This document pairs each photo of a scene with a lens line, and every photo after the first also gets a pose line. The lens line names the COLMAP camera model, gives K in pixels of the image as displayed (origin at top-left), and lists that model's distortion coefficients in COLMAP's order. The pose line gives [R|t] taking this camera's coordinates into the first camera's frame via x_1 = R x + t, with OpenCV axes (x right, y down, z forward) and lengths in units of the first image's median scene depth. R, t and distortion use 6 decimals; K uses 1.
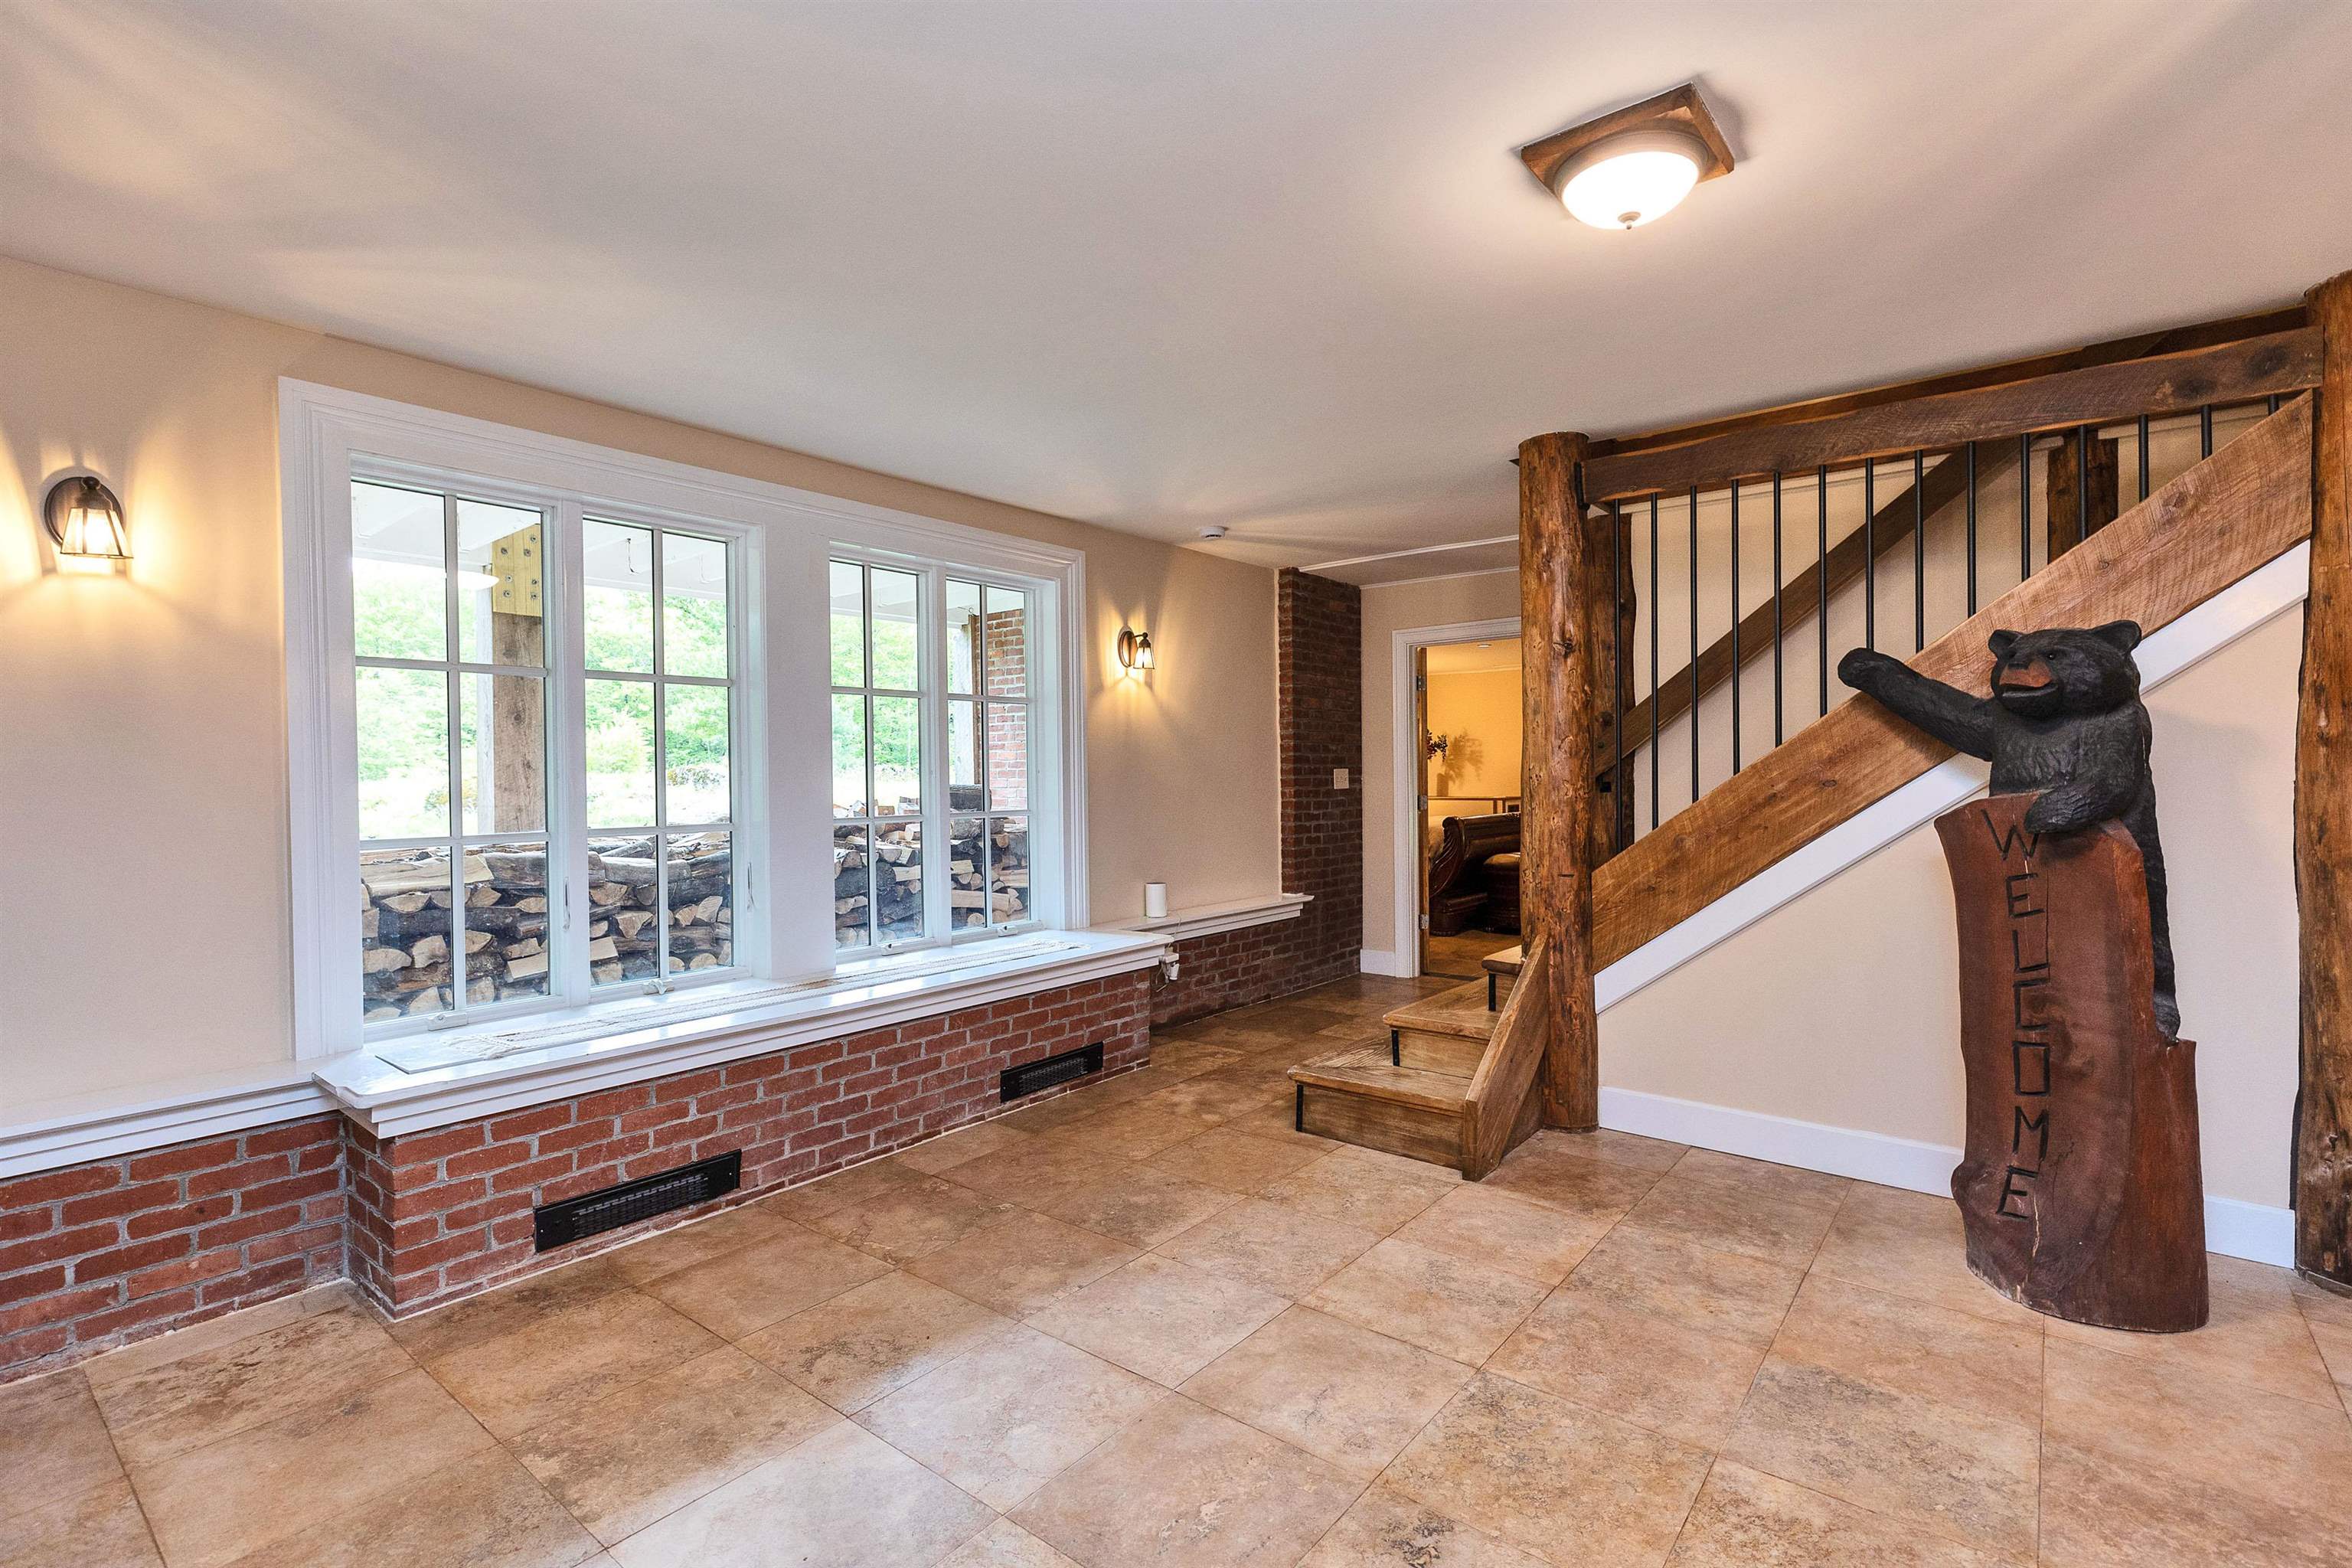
lens RADIAL K [[1052.3, 0, 1165.4], [0, 1052.3, 783.2], [0, 0, 1]] dist [0.004464, -0.000377]
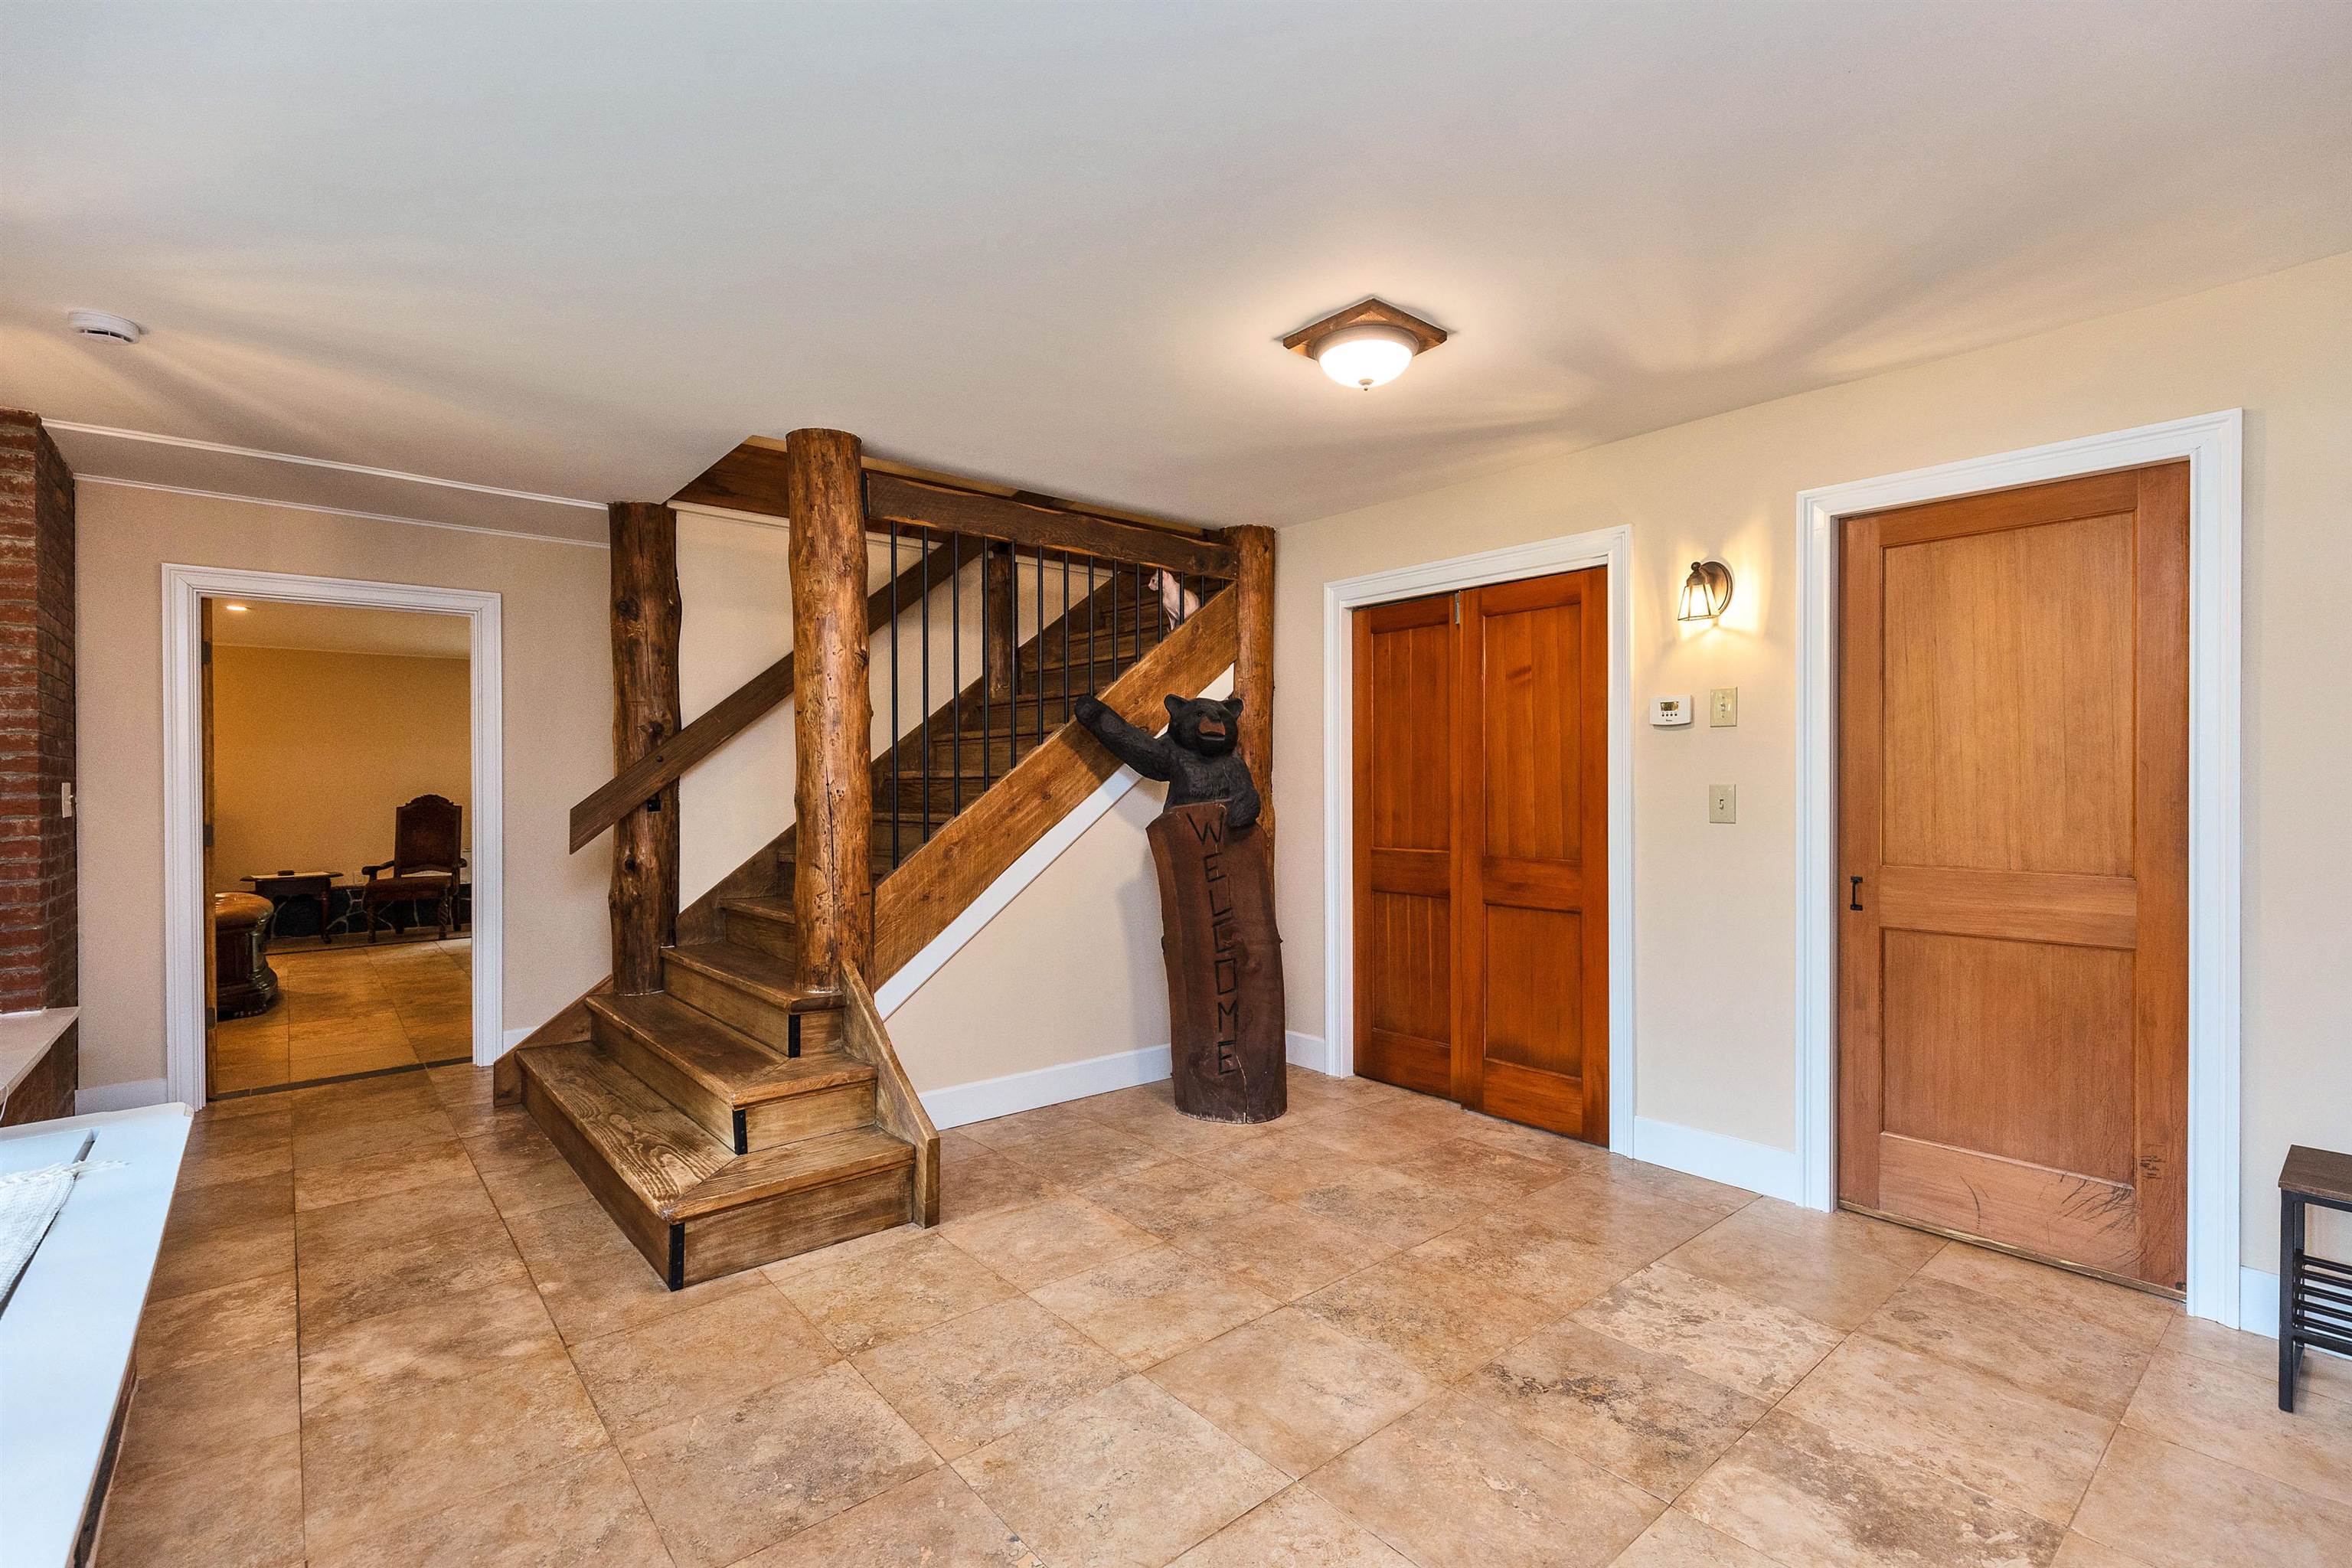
lens RADIAL K [[1052.3, 0, 1165.4], [0, 1052.3, 783.2], [0, 0, 1]] dist [0.004464, -0.000377]
pose [[0.194993, 0.010984, 0.980743, -0.608903], [0.009187, 0.999873, -0.013025, 0.001336], [-0.980762, 0.011549, 0.194867, 0.637921]]
